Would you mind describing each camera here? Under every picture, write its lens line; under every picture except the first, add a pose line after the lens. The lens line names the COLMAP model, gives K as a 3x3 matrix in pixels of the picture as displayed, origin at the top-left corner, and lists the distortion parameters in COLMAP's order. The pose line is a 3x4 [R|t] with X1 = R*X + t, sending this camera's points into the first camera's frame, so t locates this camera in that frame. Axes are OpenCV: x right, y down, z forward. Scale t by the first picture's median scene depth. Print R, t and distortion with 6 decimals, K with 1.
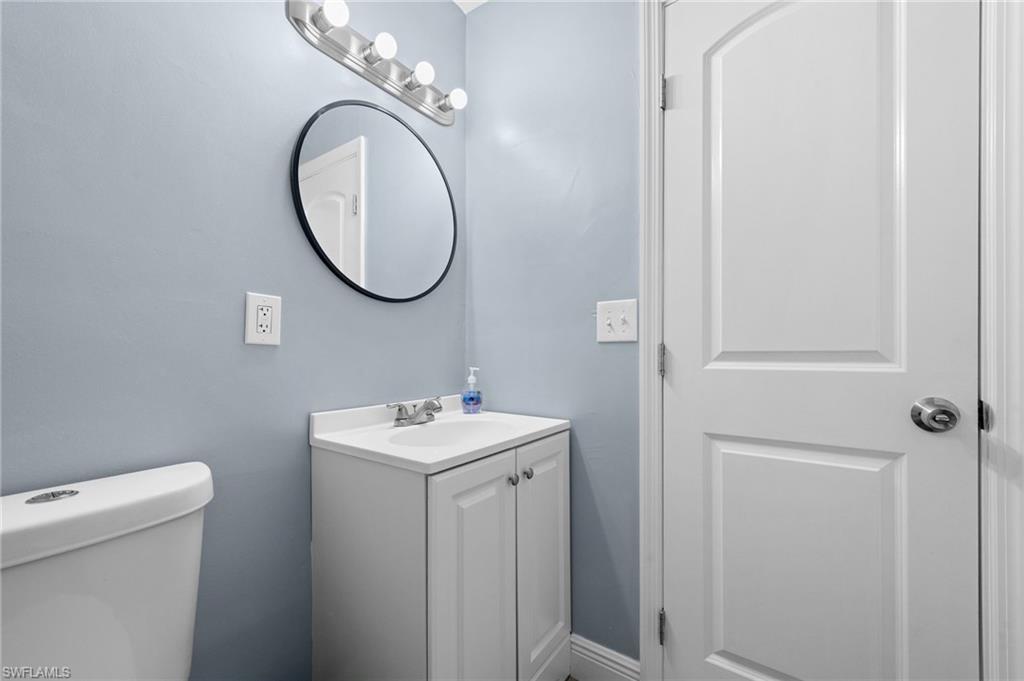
lens RADIAL K [[406.0, 0, 516.8], [0, 406.0, 346.4], [0, 0, 1]] dist [0.021578, -0.006723]
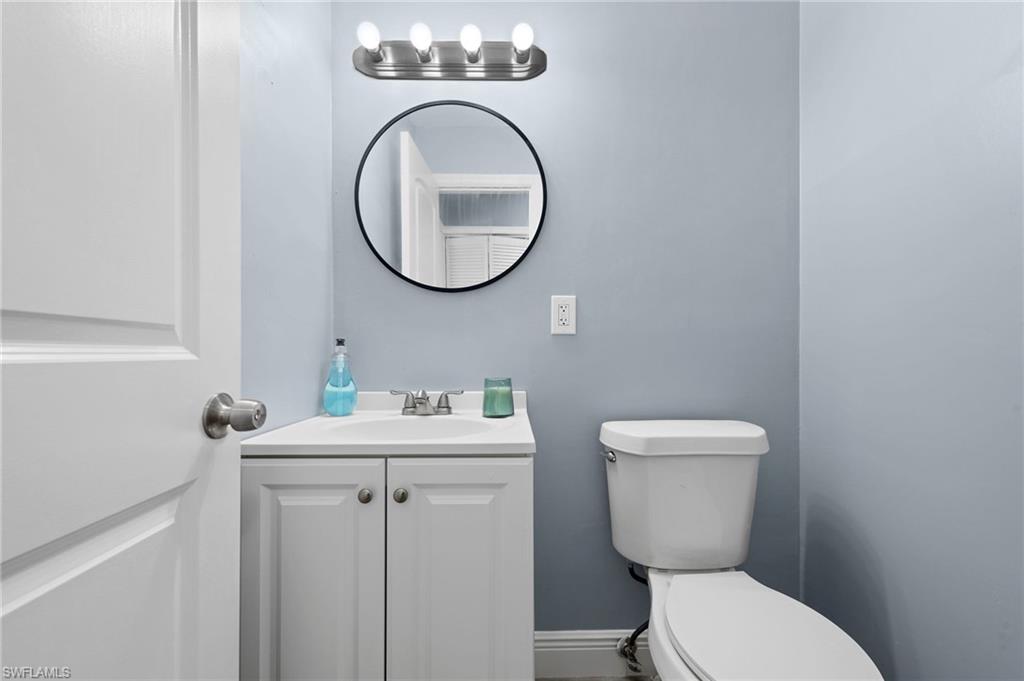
lens RADIAL K [[406.0, 0, 516.8], [0, 406.0, 346.4], [0, 0, 1]] dist [0.021578, -0.006723]
pose [[0.602003, 0.004713, -0.798480, 0.613990], [0.008434, 0.999889, 0.012260, 0.014143], [0.798449, -0.014115, 0.601897, 0.548795]]
